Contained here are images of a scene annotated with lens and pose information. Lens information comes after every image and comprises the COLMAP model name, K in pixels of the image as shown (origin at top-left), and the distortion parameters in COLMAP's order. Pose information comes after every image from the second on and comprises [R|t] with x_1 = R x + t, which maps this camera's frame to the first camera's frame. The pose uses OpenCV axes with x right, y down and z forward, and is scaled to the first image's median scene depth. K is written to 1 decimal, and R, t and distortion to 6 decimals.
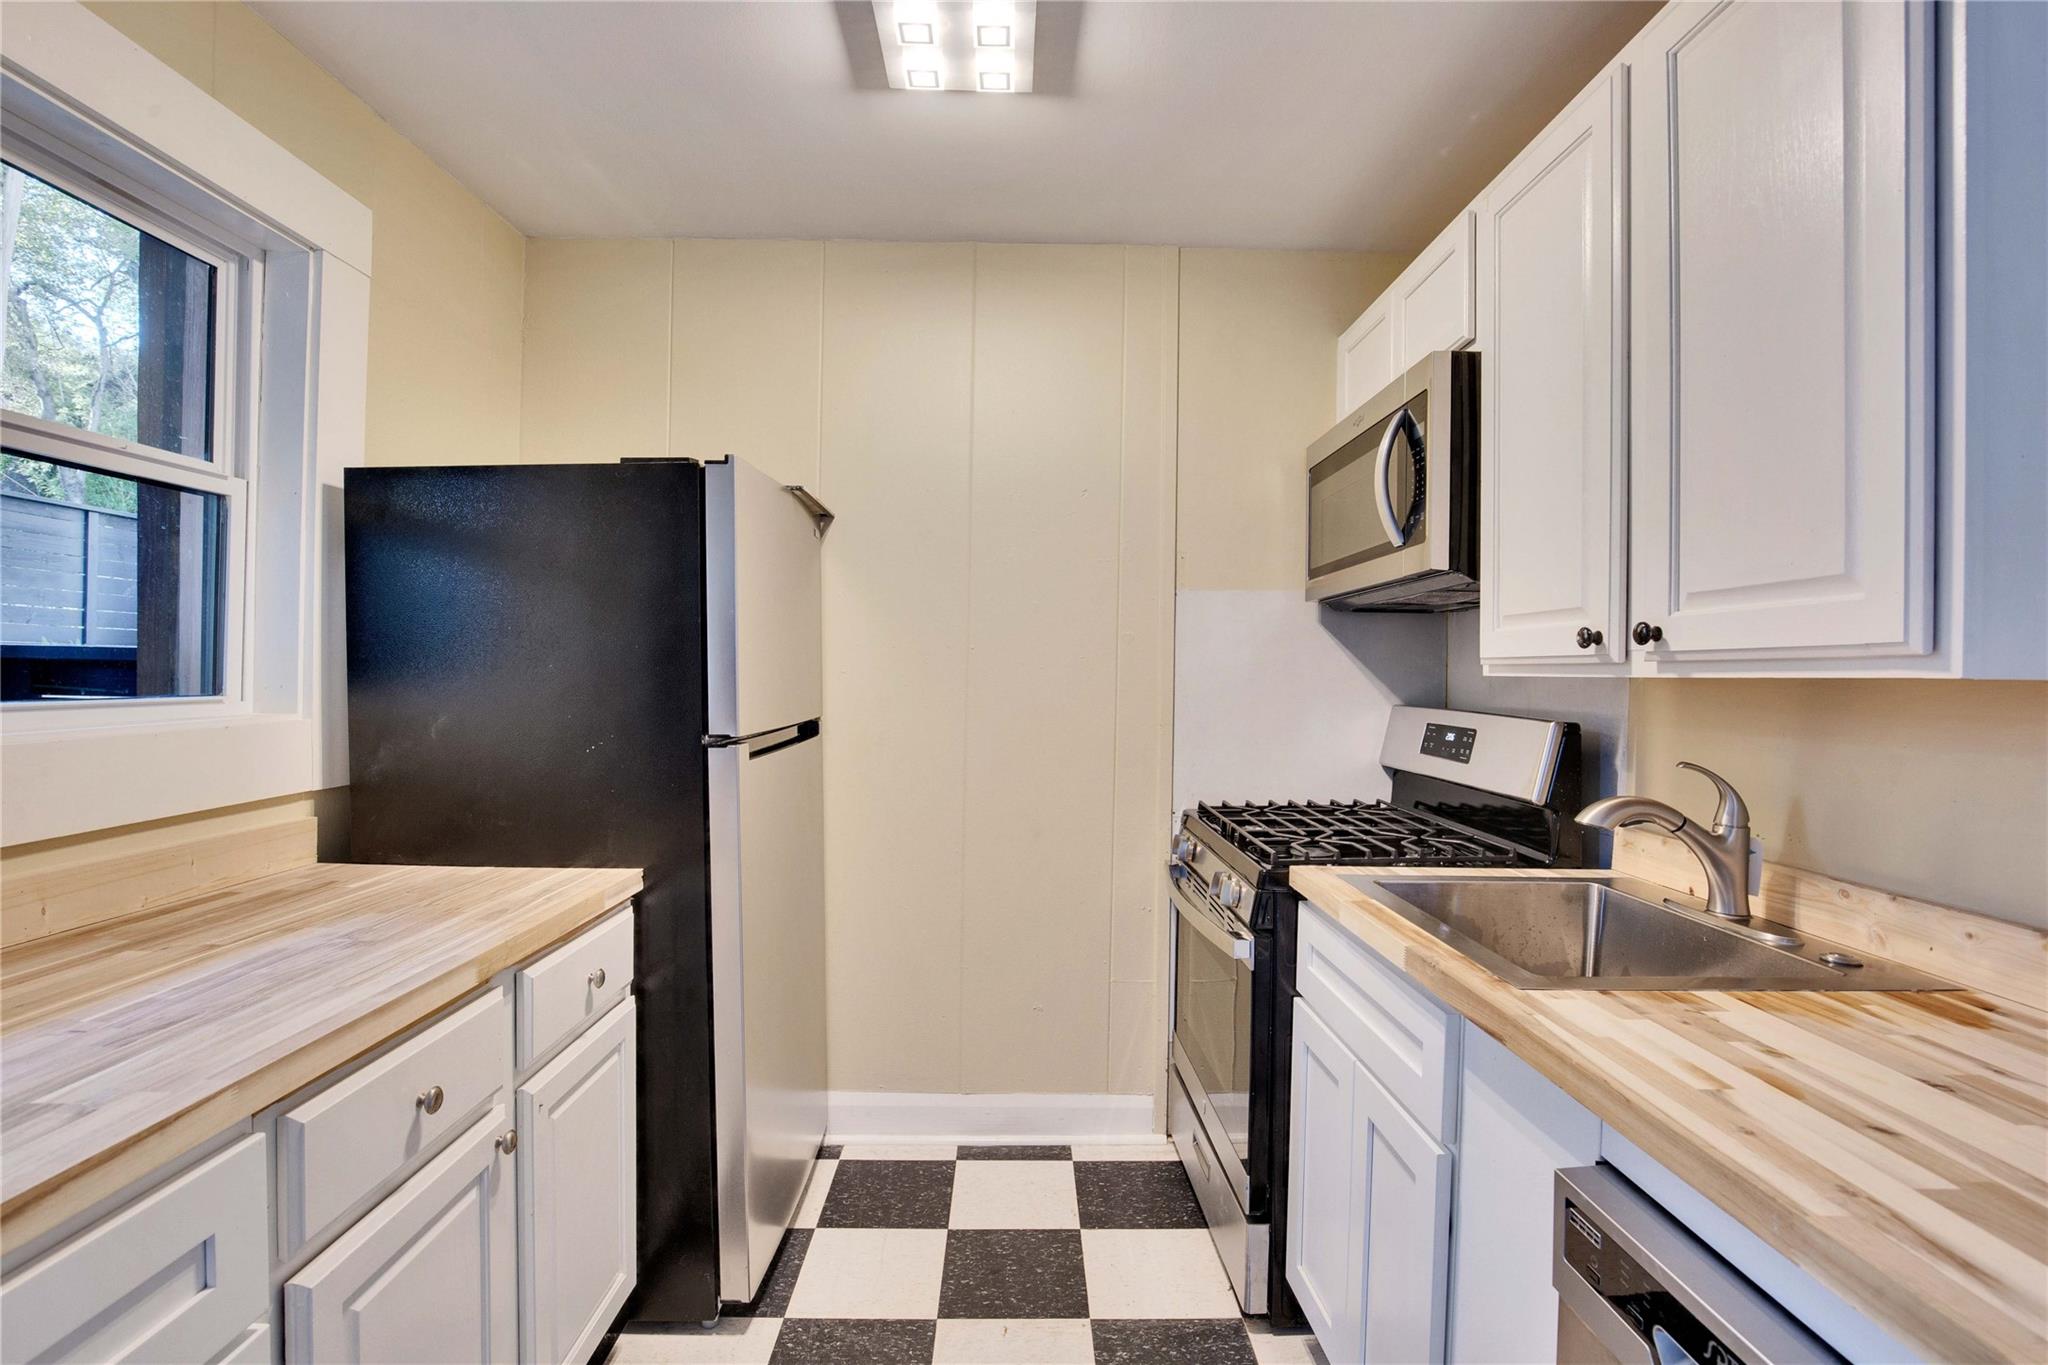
lens RADIAL K [[963.1, 0, 1025.9], [0, 963.1, 680.3], [0, 0, 1]] dist [-0.037158, 0.007412]
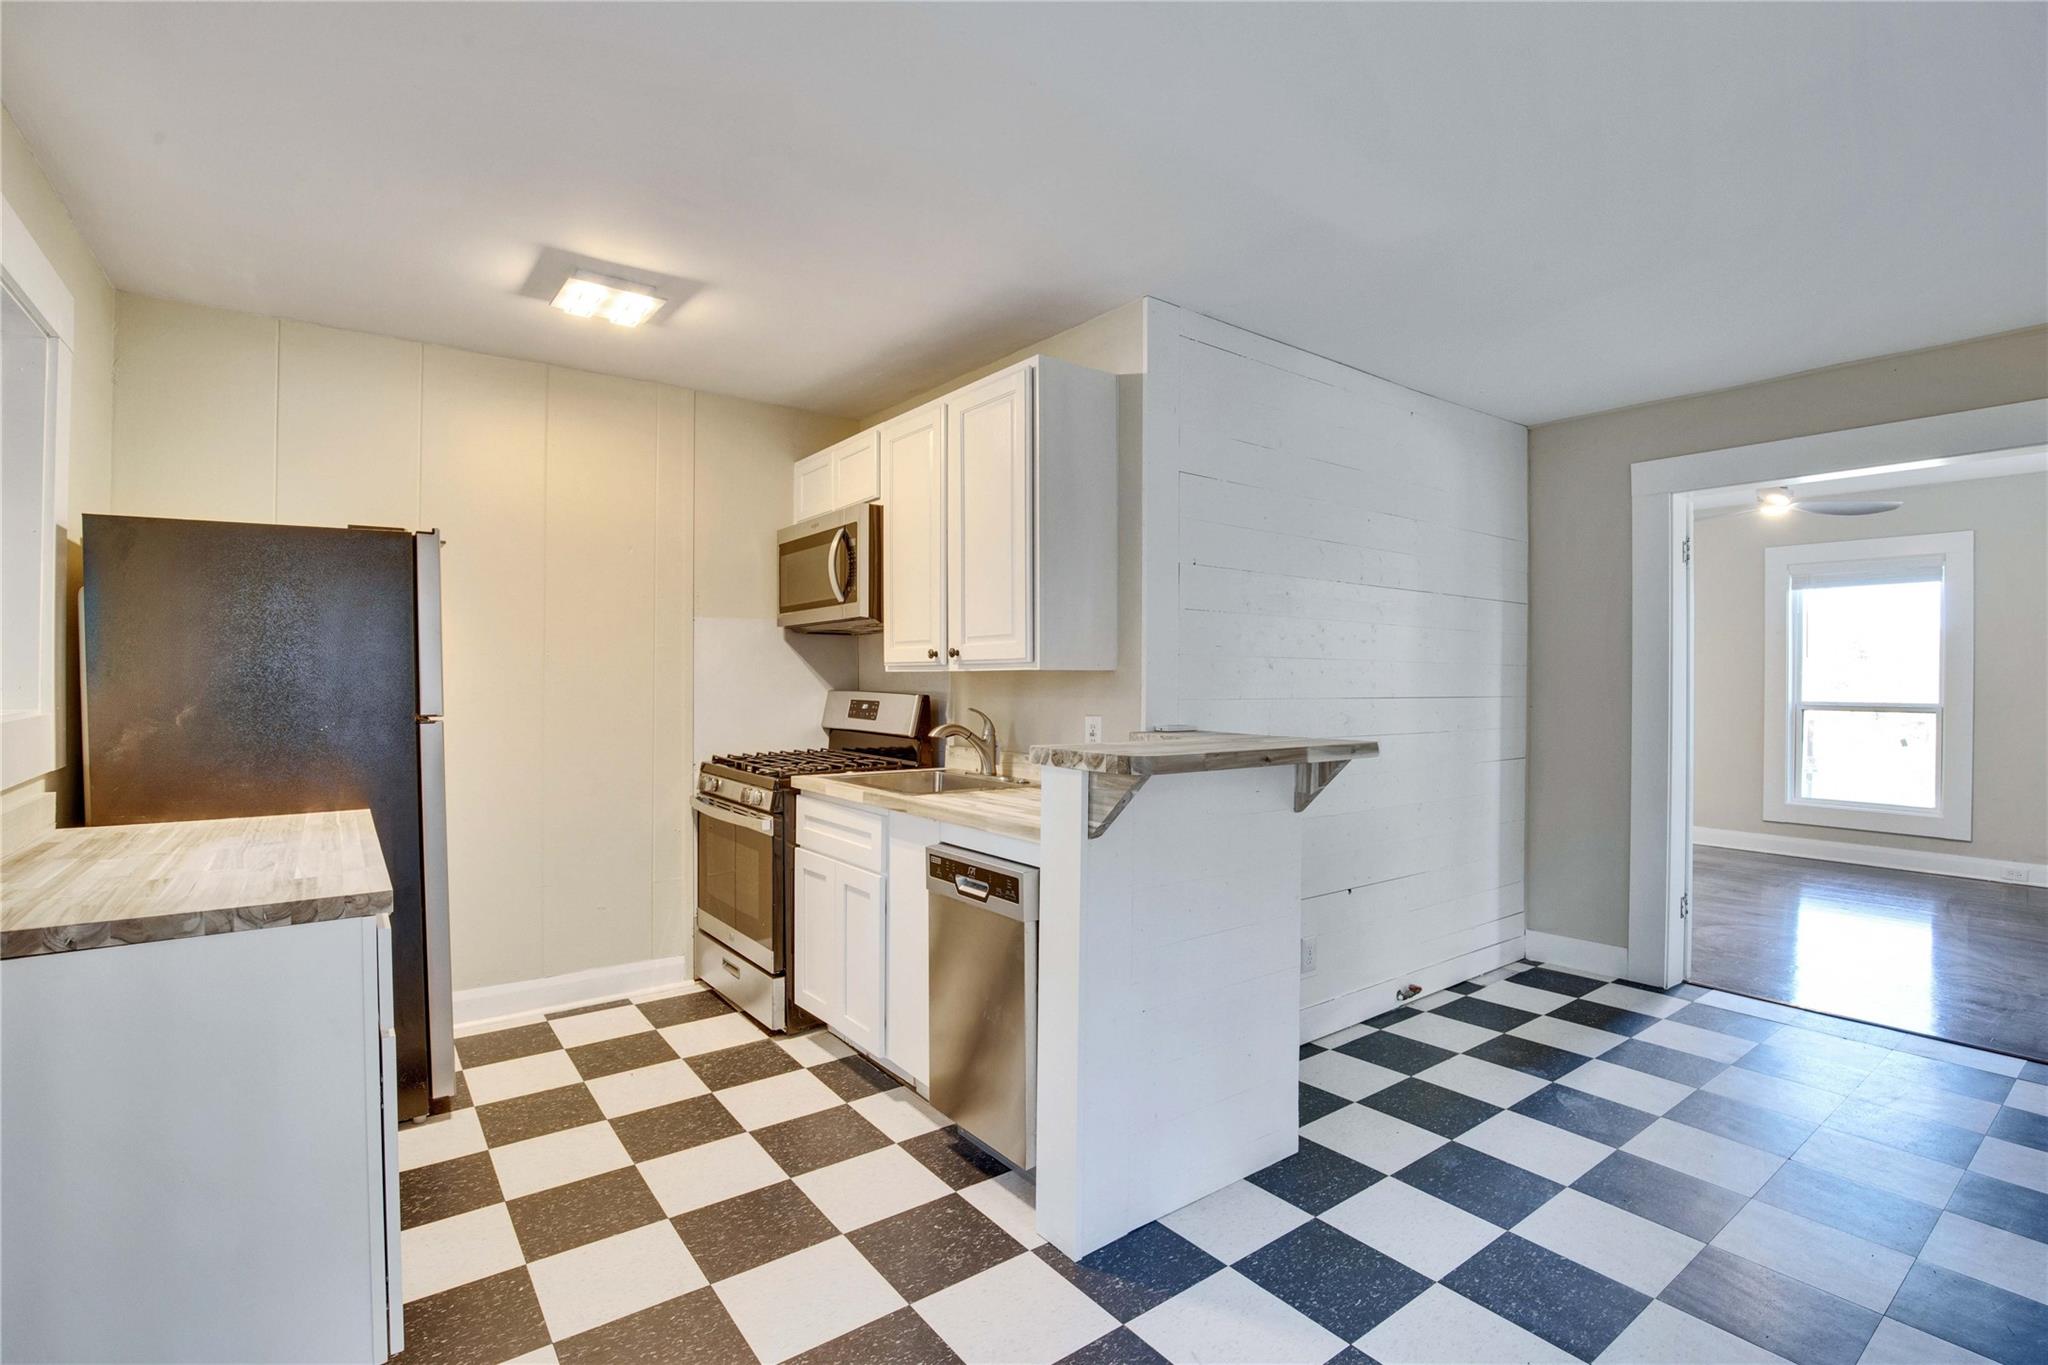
lens RADIAL K [[948.1, 0, 1027.4], [0, 948.1, 680.2], [0, 0, 1]] dist [-0.036498, 0.007666]
pose [[0.807288, -0.013246, 0.590009, -0.425155], [0.013743, 0.999899, 0.003644, 0.009933], [-0.589997, 0.005167, 0.807389, -0.726866]]
